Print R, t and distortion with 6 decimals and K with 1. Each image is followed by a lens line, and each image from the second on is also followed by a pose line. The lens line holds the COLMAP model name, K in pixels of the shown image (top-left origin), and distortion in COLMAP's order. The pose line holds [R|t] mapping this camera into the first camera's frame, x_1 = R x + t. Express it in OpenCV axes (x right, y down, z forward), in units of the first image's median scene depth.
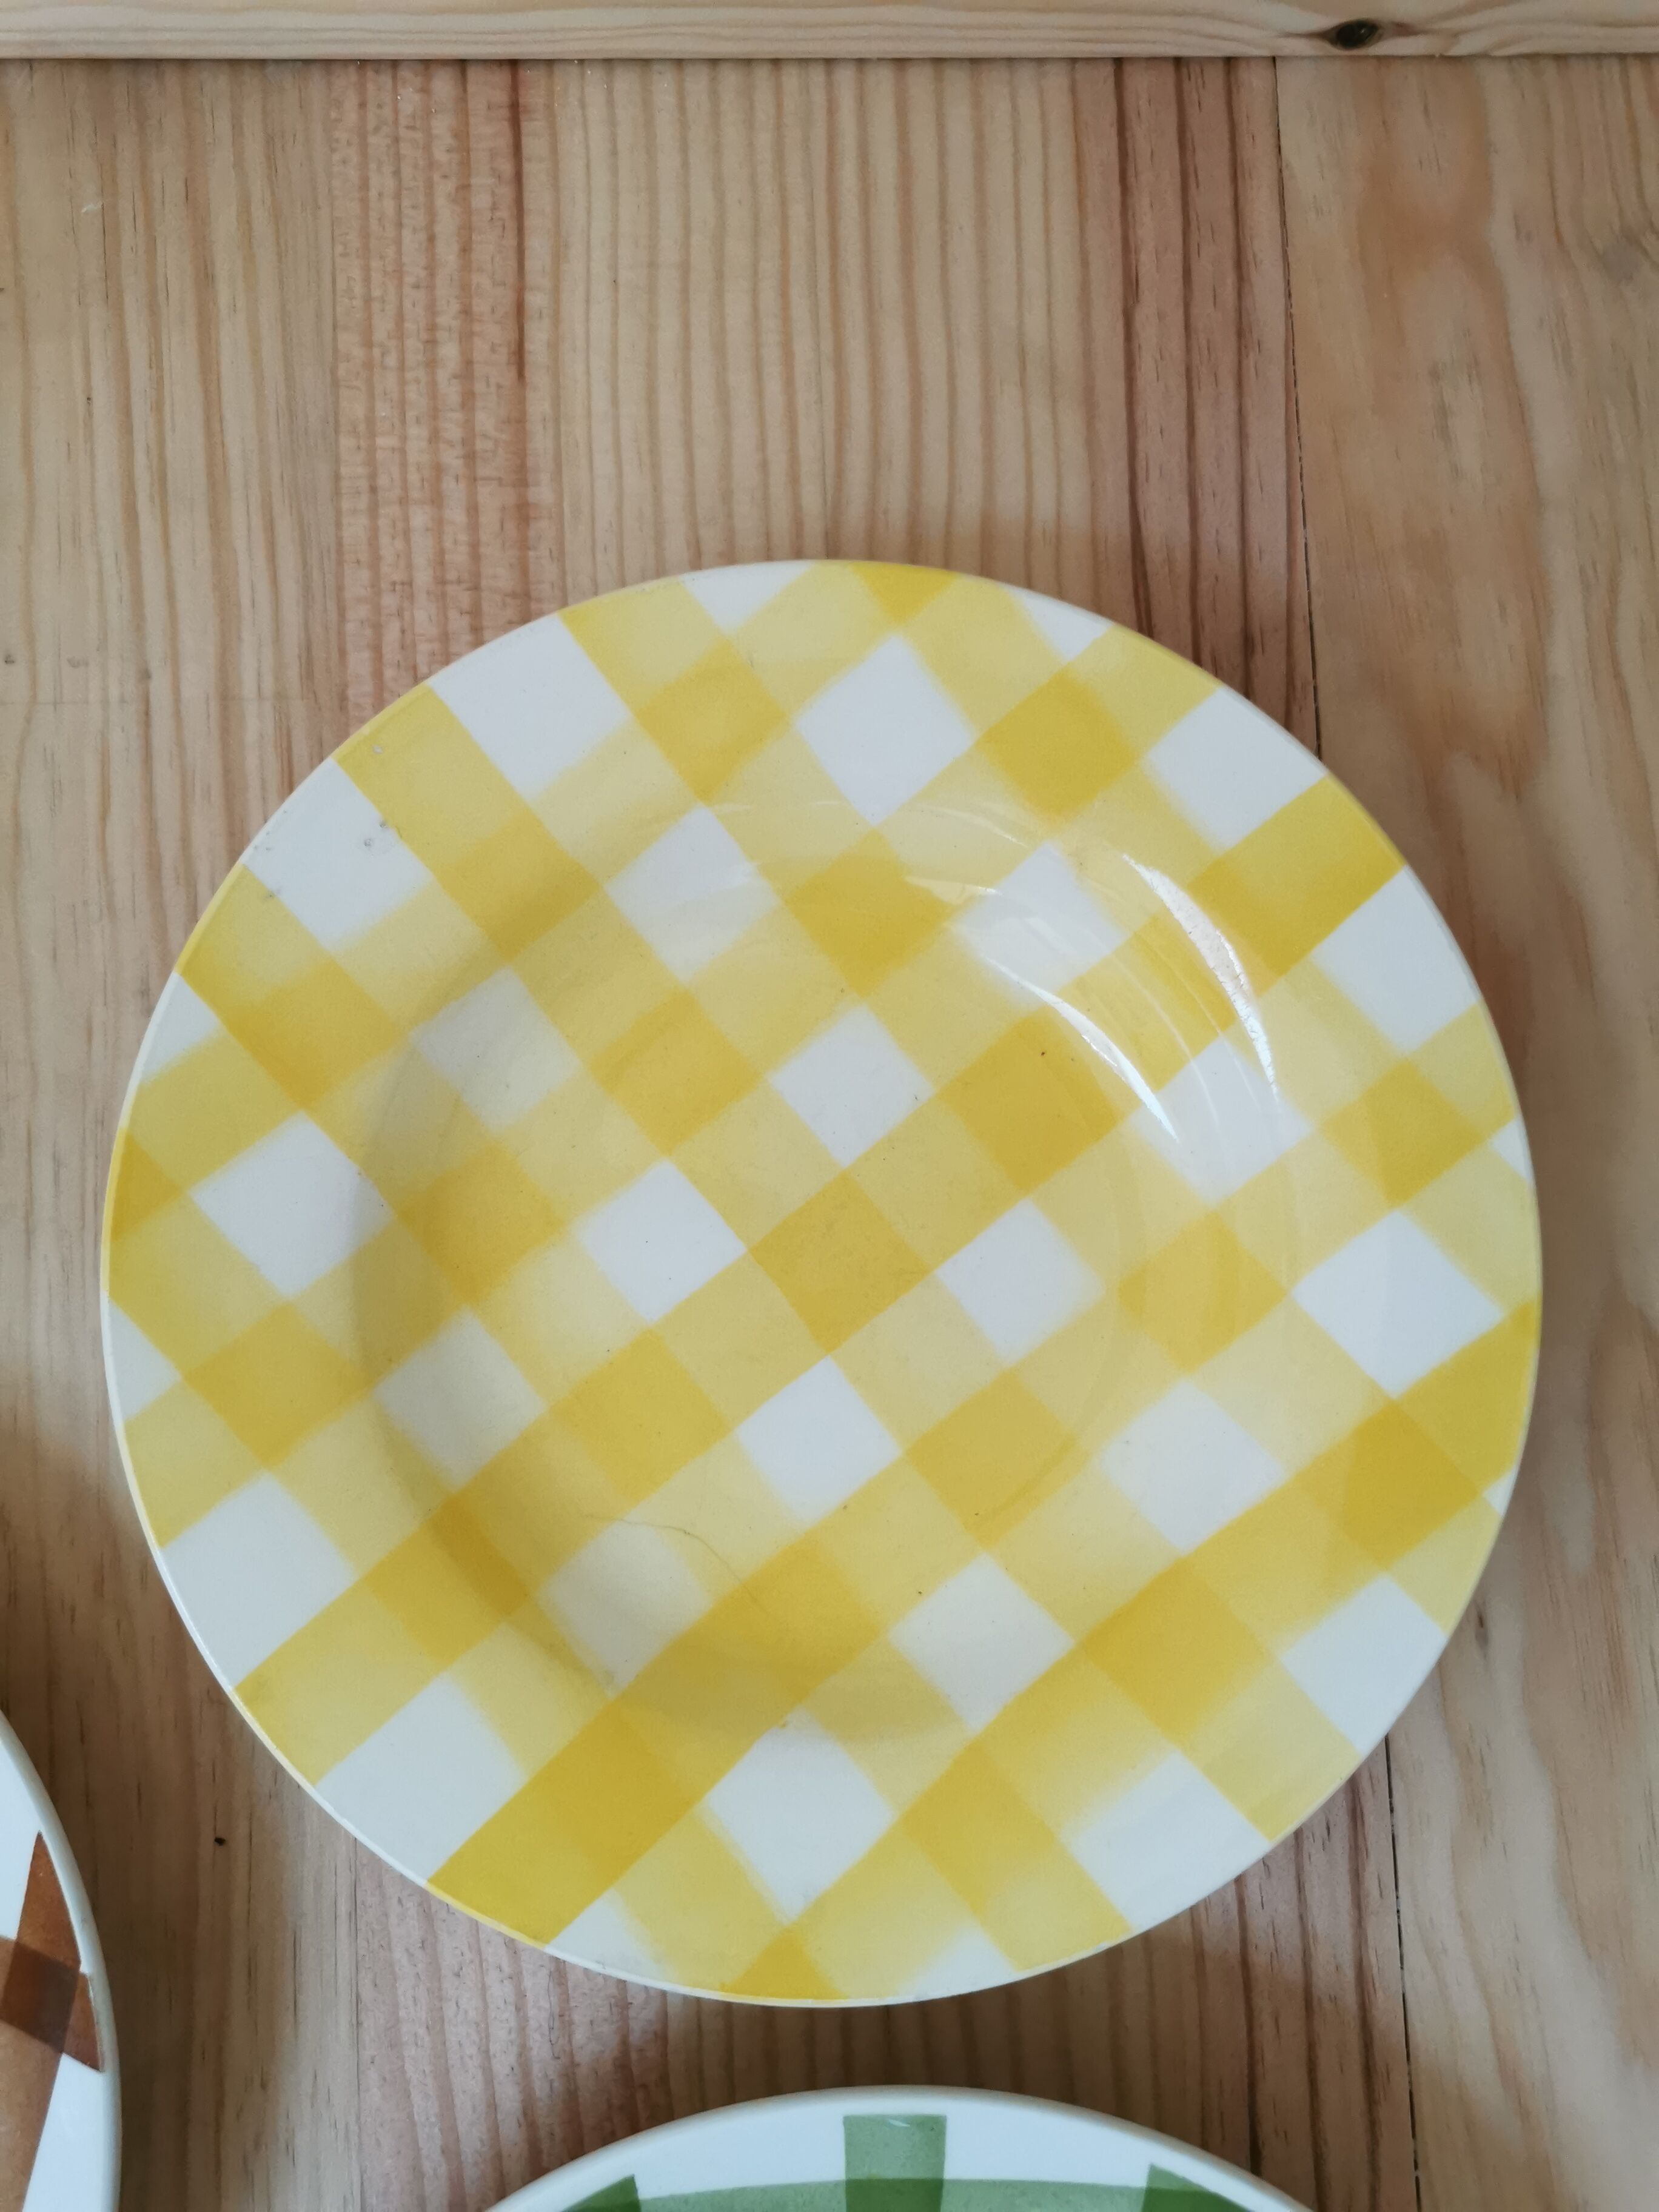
lens RADIAL K [[1761.0, 0, 829.5], [0, 1761.0, 1106.0], [0, 0, 1]] dist [0.010014, -0.012067]
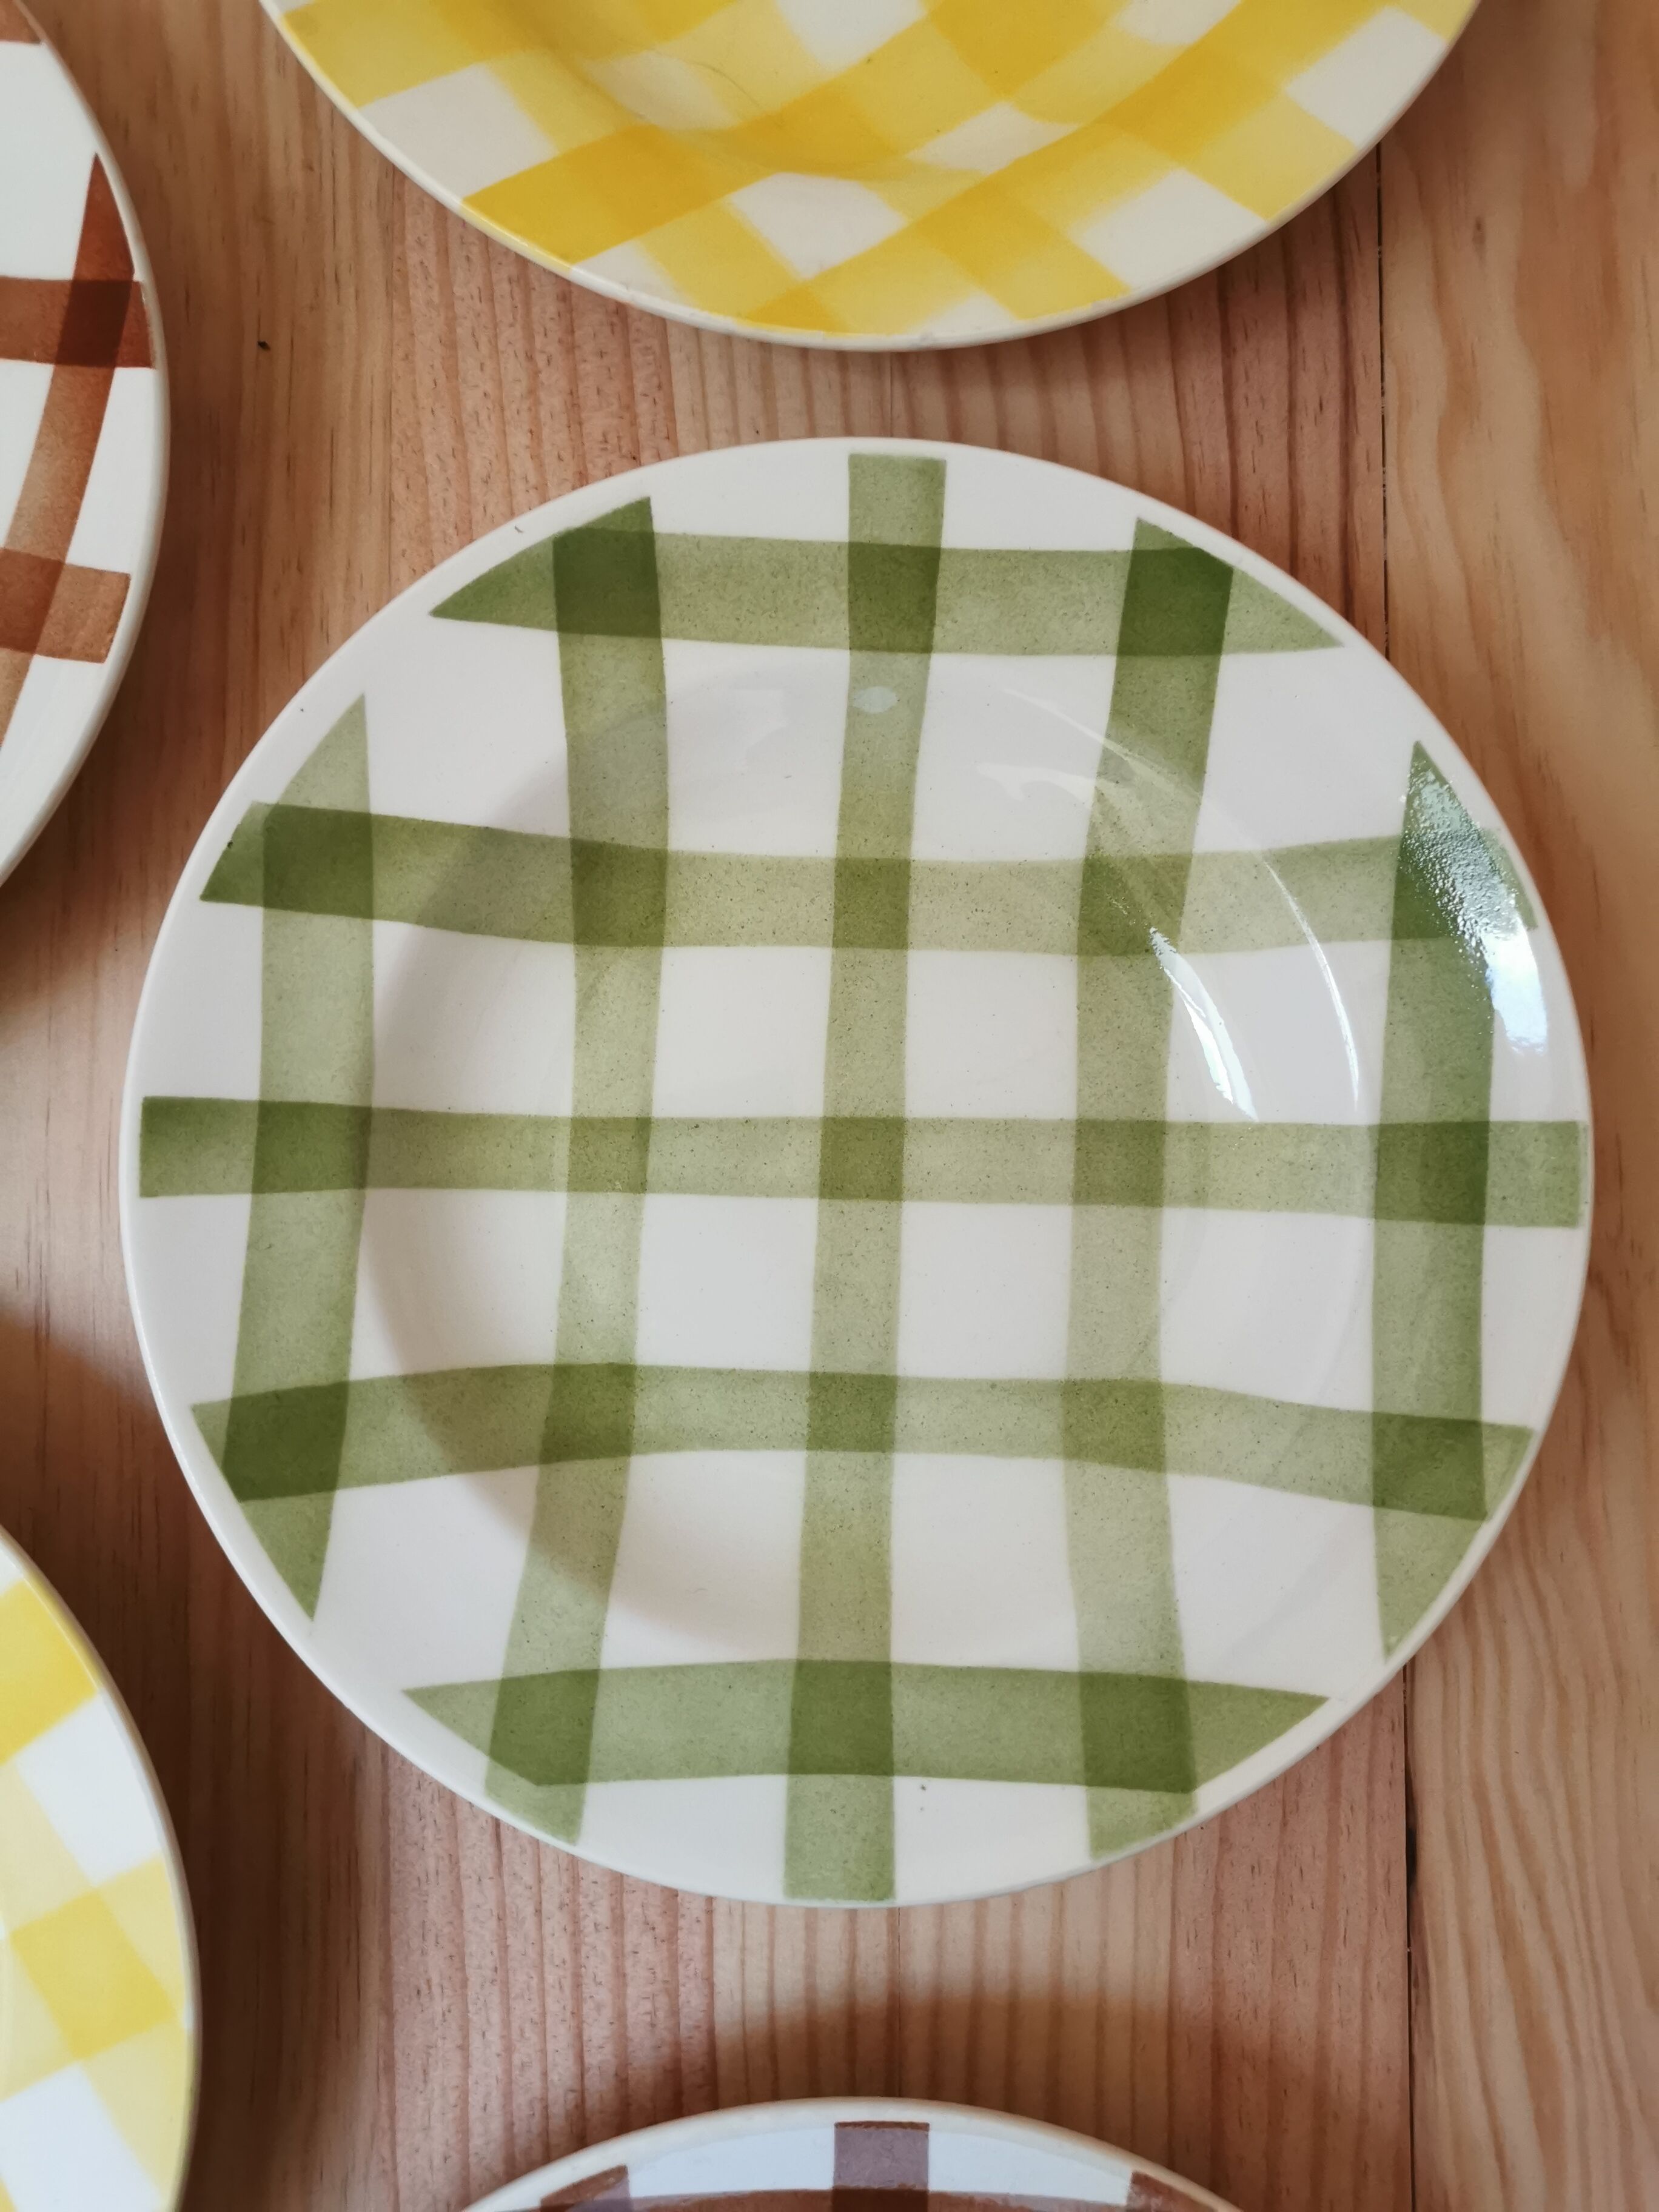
lens RADIAL K [[1761.0, 0, 829.5], [0, 1761.0, 1106.0], [0, 0, 1]] dist [0.010014, -0.012067]
pose [[0.999272, 0.036259, -0.011845, 0.019829], [-0.035581, 0.997952, 0.053166, 0.781367], [0.013749, -0.052706, 0.998515, -0.066472]]
